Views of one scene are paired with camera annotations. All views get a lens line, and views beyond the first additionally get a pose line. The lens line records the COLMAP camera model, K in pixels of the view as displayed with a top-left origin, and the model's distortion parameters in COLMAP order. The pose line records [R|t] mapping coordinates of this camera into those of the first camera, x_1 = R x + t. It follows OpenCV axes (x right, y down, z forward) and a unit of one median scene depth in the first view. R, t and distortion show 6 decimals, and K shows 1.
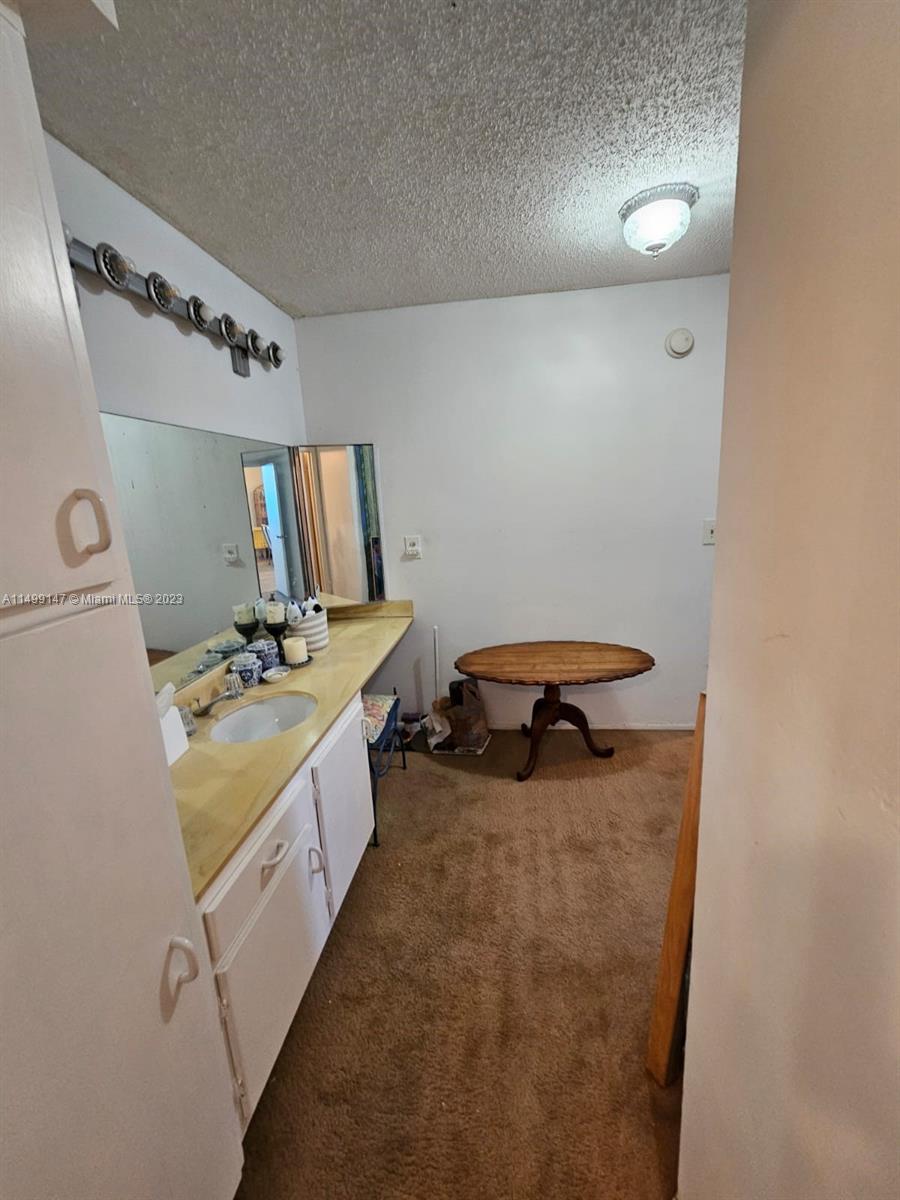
lens RADIAL K [[497.4, 0, 450.8], [0, 497.4, 597.7], [0, 0, 1]] dist [0.003139, -0.000670]
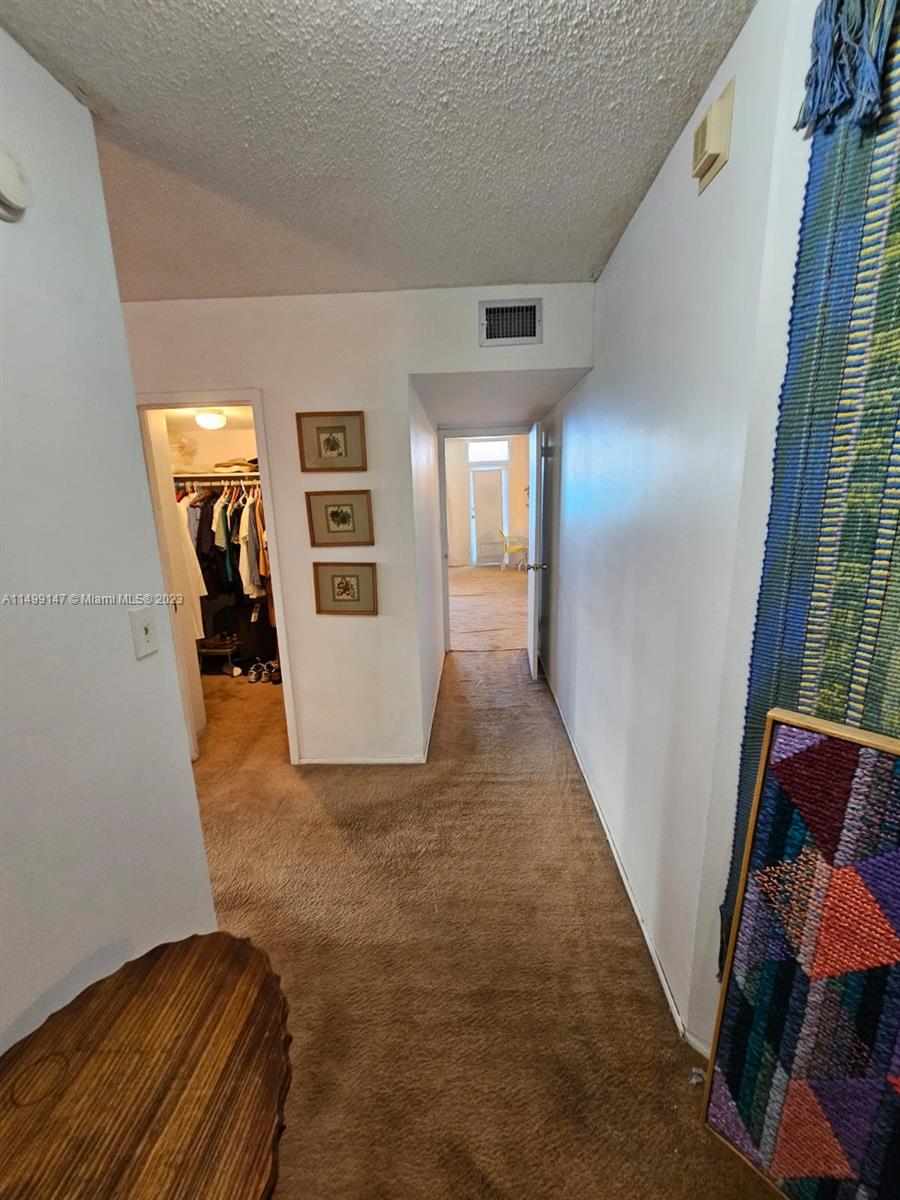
lens RADIAL K [[497.4, 0, 451.7], [0, 497.4, 604.7], [0, 0, 1]] dist [0.003139, -0.000670]
pose [[-0.087342, -0.163029, 0.982748, 0.007404], [0.249668, 0.951450, 0.180026, -0.171152], [-0.964384, 0.261084, -0.042398, 0.720263]]
